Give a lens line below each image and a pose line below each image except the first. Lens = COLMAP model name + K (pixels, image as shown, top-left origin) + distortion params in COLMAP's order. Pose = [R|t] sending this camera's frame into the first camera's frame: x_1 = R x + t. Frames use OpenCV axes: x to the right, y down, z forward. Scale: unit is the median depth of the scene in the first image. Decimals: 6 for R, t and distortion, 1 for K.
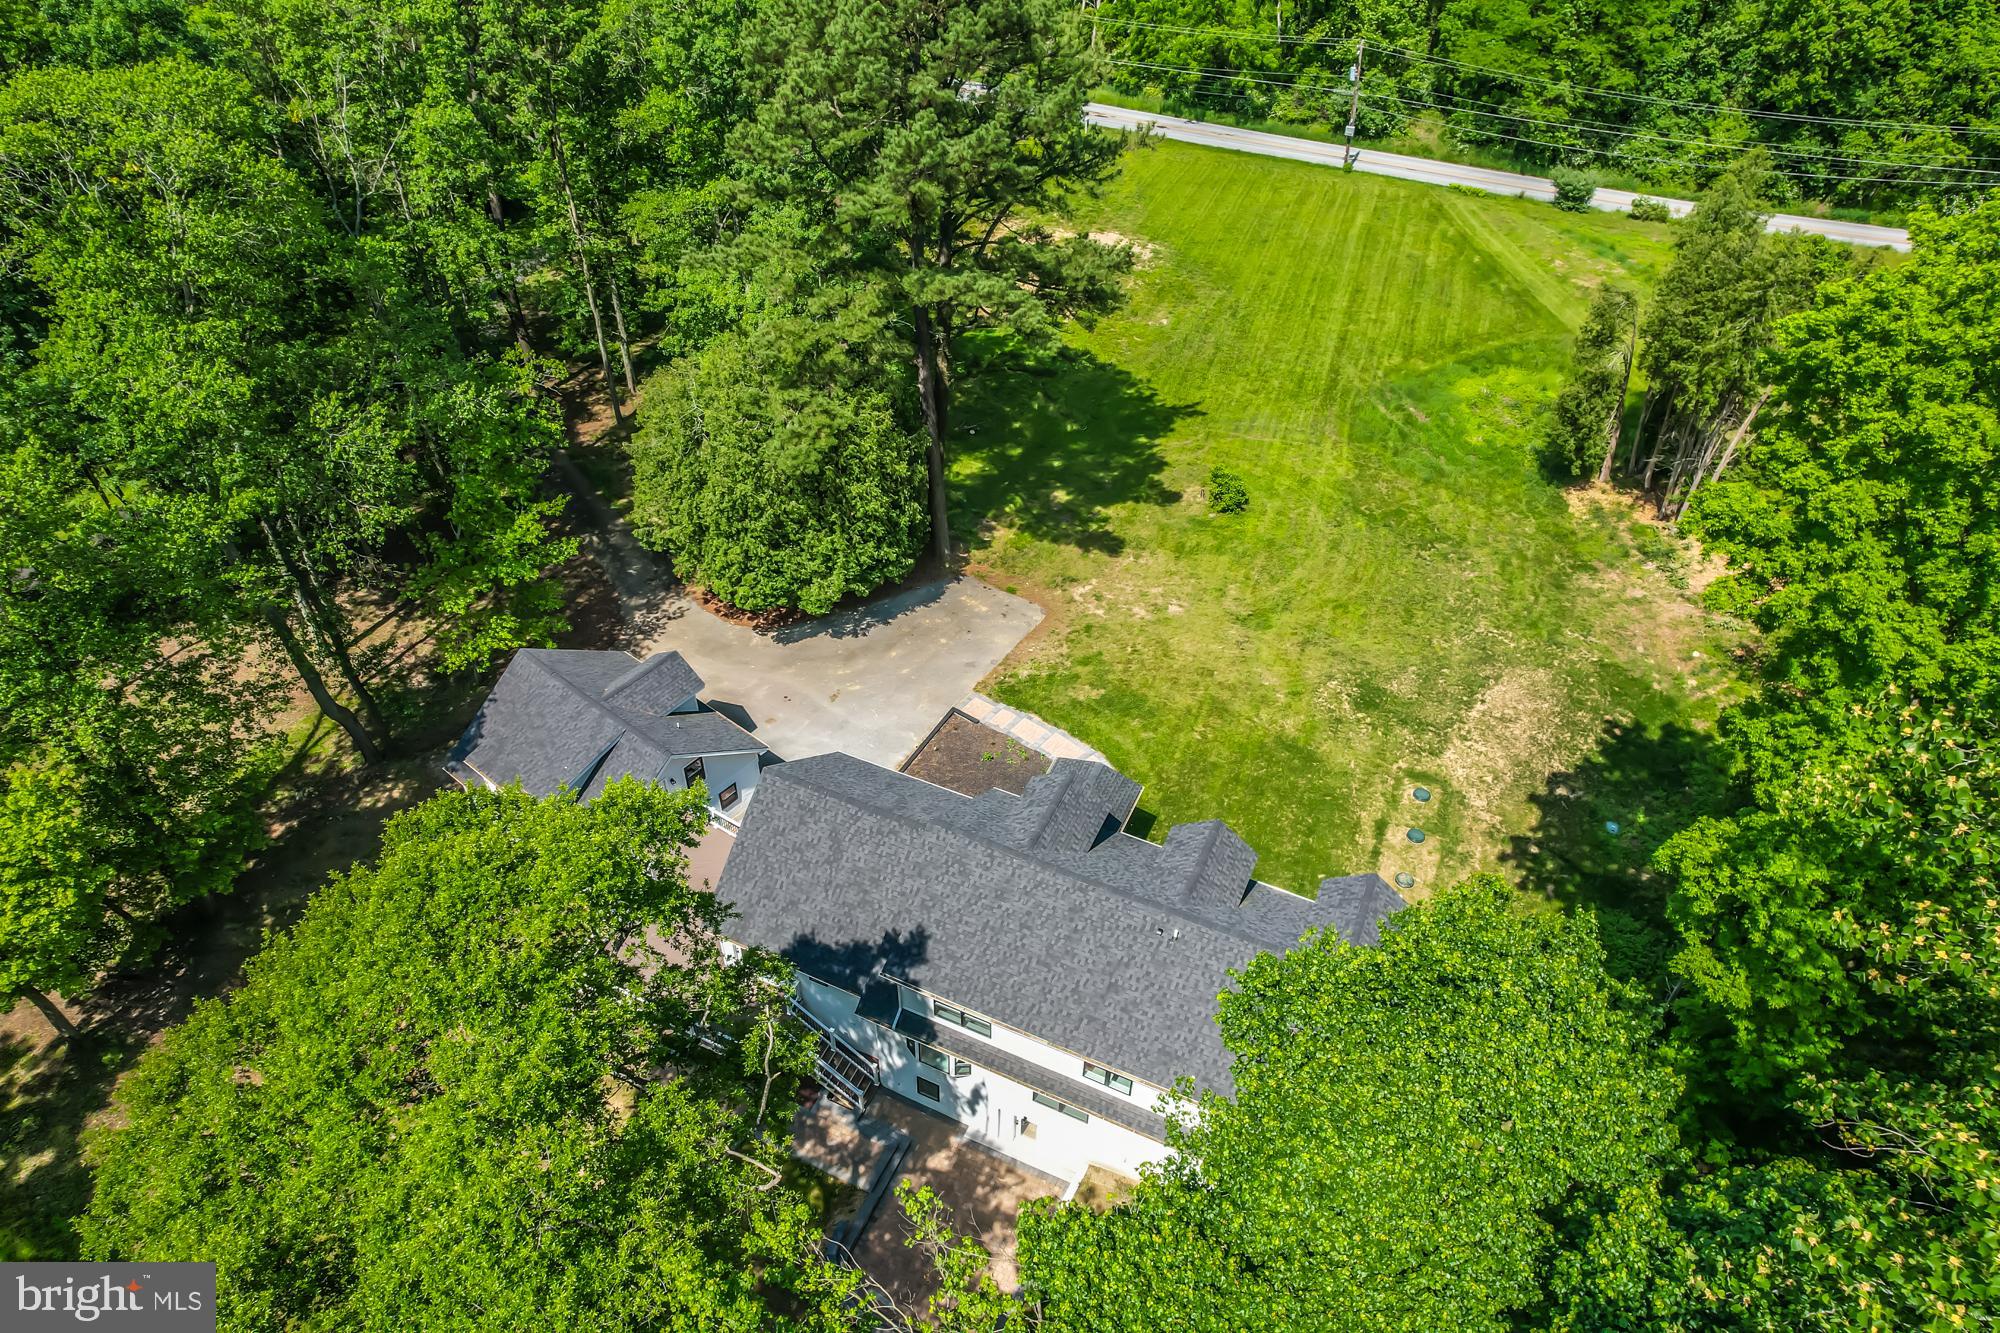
lens RADIAL K [[1303.5, 0, 1002.7], [0, 1303.5, 675.8], [0, 0, 1]] dist [-0.070445, 0.059649]
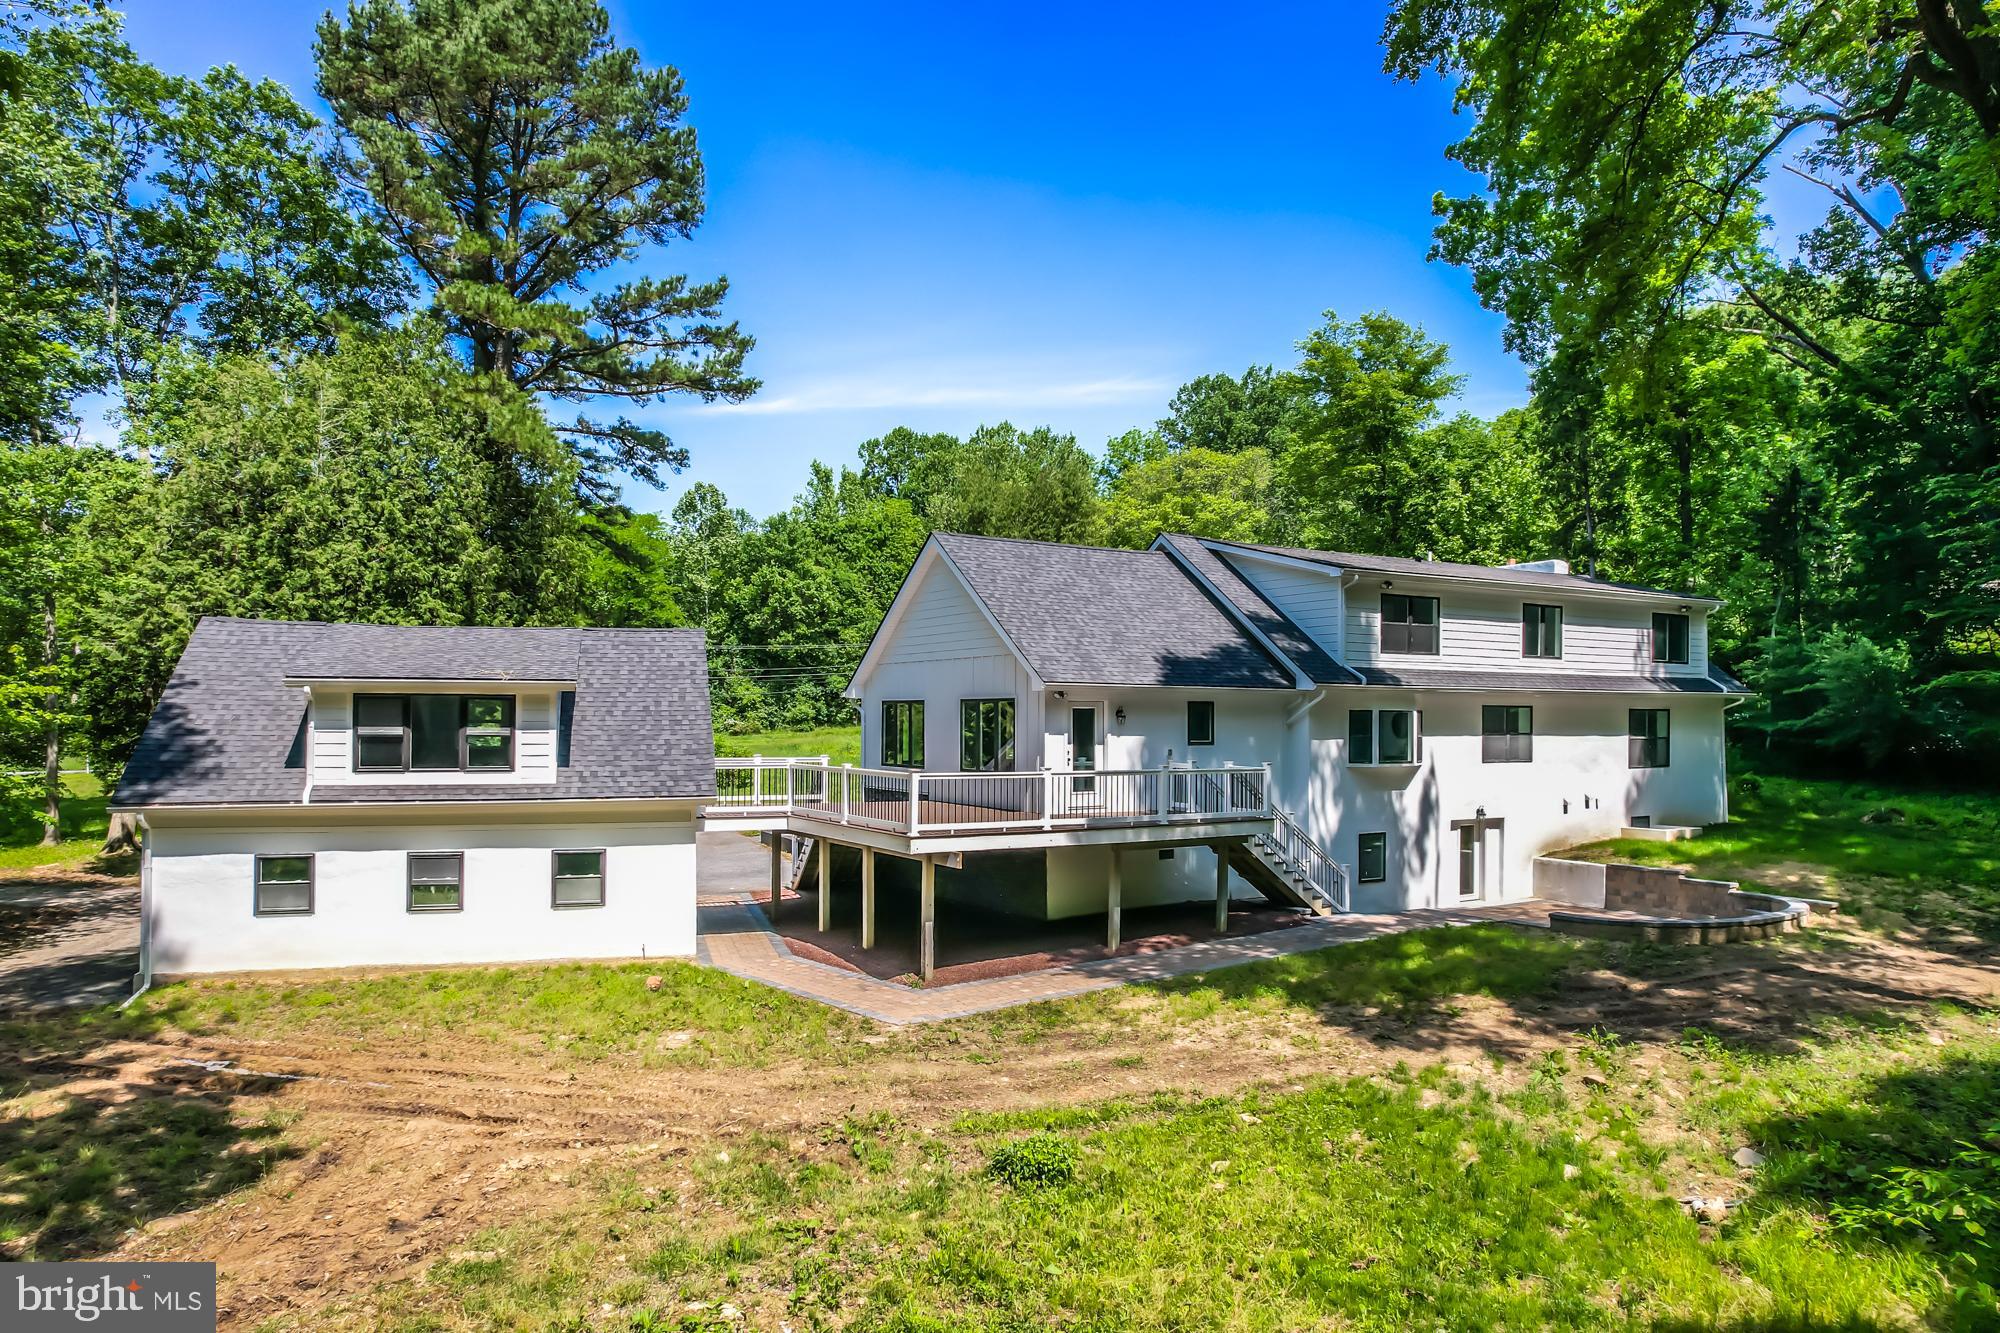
lens RADIAL K [[1303.5, 0, 1032.8], [0, 1303.5, 667.5], [0, 0, 1]] dist [-0.070445, 0.059649]
pose [[0.543461, 0.011692, 0.839353, -0.558593], [0.569203, 0.729785, -0.378711, 0.313917], [-0.616975, 0.683577, 0.389954, 0.608892]]
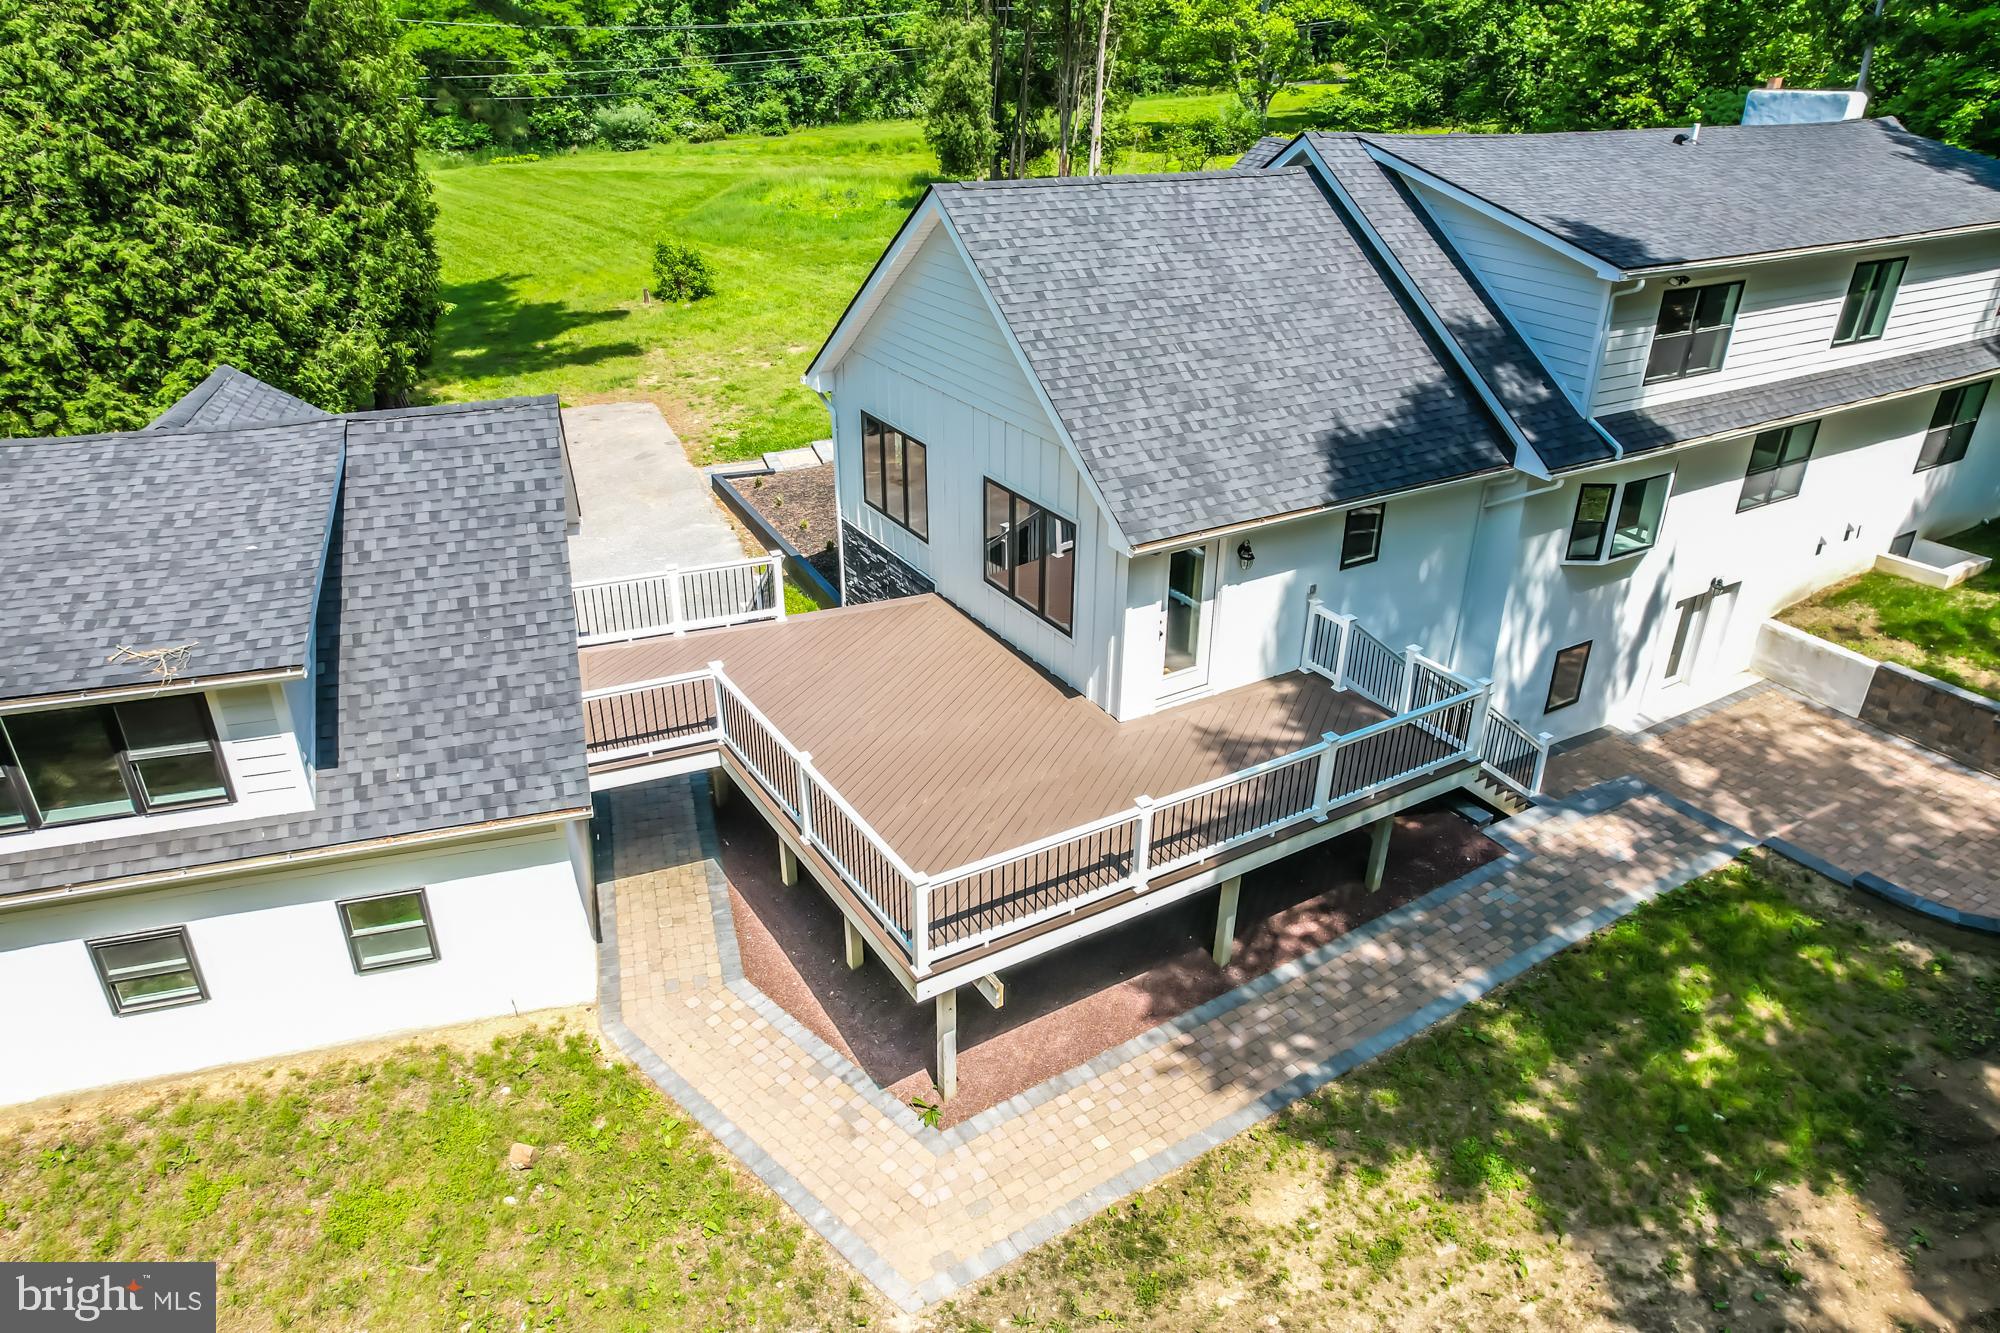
lens RADIAL K [[1303.5, 0, 1027.2], [0, 1303.5, 640.3], [0, 0, 1]] dist [-0.070445, 0.059649]
pose [[0.547752, -0.371326, 0.749723, -0.398285], [0.559566, 0.828784, 0.001662, 0.154265], [-0.621975, 0.418609, 0.661750, 0.630403]]
